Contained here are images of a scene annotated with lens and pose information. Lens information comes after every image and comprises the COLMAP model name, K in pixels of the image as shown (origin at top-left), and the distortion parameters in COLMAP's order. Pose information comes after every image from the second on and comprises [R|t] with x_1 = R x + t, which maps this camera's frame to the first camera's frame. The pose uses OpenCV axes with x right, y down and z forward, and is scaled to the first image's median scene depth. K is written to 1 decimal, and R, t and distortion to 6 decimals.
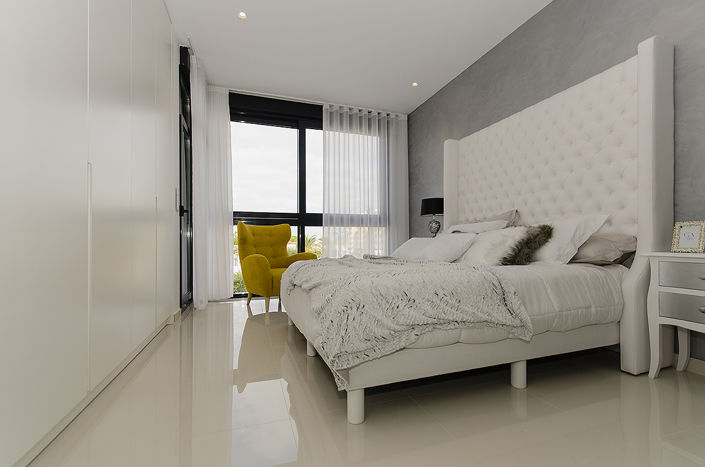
lens RADIAL K [[308.3, 0, 344.8], [0, 308.3, 241.6], [0, 0, 1]] dist [0.004966, -0.001700]
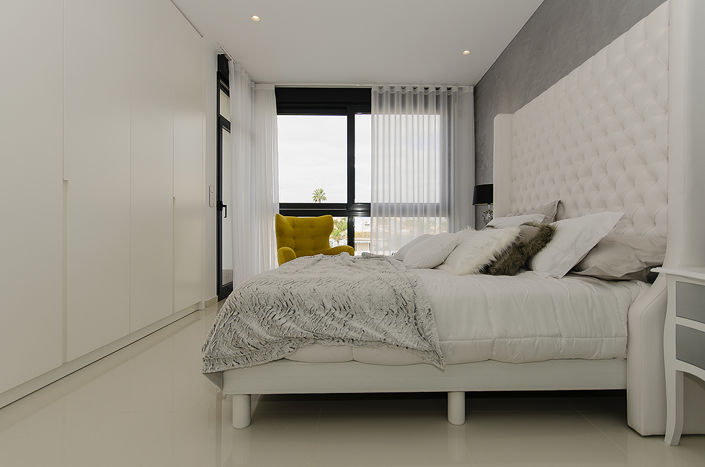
lens RADIAL K [[331.5, 0, 355.2], [0, 331.5, 230.3], [0, 0, 1]] dist [-0.003060, 0.003314]
pose [[0.953996, 0.010109, -0.299650, 0.376191], [-0.007068, 0.999912, 0.011231, -0.039227], [0.299737, -0.008597, 0.953983, 0.041222]]
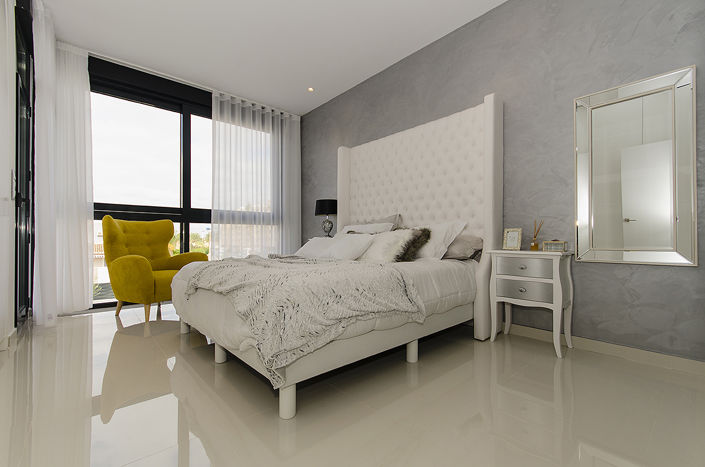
lens RADIAL K [[308.3, 0, 347.4], [0, 308.3, 238.8], [0, 0, 1]] dist [0.004966, -0.001700]
pose [[0.924687, 0.004830, 0.380698, -0.093085], [-0.004599, 0.999988, -0.001518, -0.007916], [-0.380701, -0.000347, 0.924698, -0.018637]]
